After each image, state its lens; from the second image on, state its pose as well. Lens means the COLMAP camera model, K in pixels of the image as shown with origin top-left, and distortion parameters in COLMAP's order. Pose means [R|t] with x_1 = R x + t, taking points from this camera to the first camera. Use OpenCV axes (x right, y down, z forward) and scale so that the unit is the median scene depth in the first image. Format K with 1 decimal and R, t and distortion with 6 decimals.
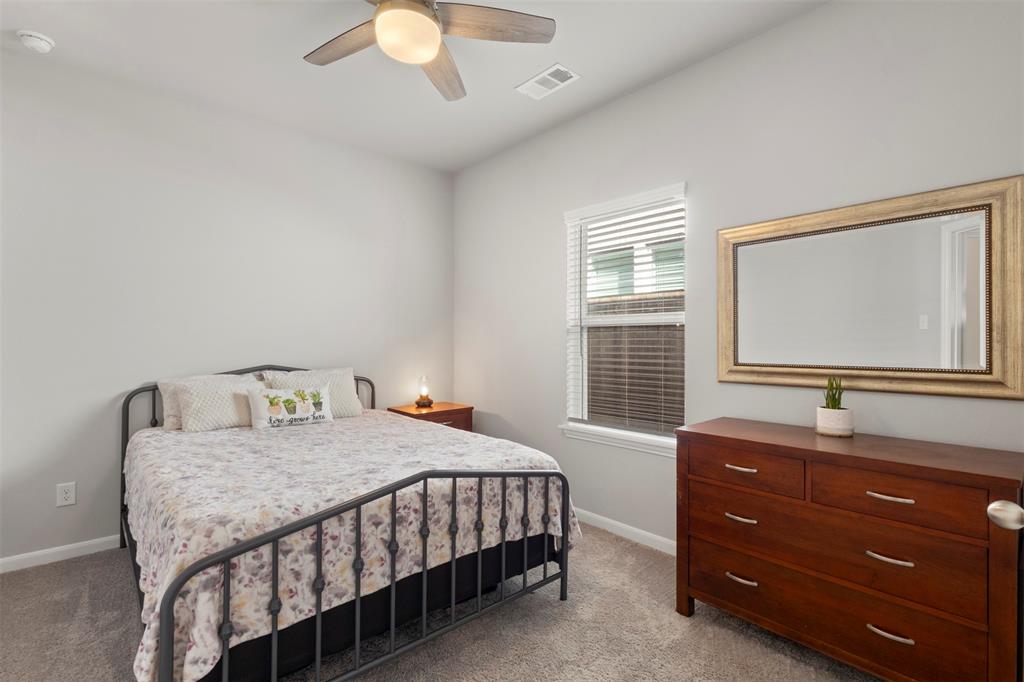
lens RADIAL K [[470.1, 0, 511.9], [0, 470.1, 339.3], [0, 0, 1]] dist [0.000427, -0.000109]
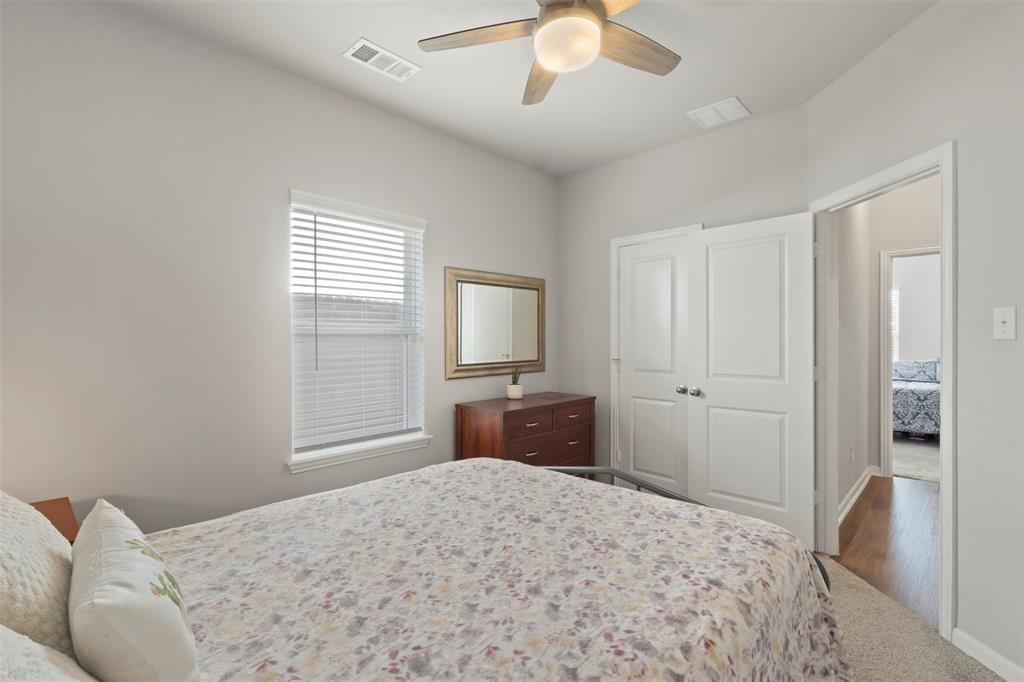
lens RADIAL K [[470.1, 0, 512.0], [0, 470.1, 340.9], [0, 0, 1]] dist [0.000427, -0.000109]
pose [[-0.075781, 0.000111, 0.997124, -1.142435], [0.003240, 0.999995, 0.000135, -0.023640], [-0.997119, 0.003241, -0.075781, 1.135142]]
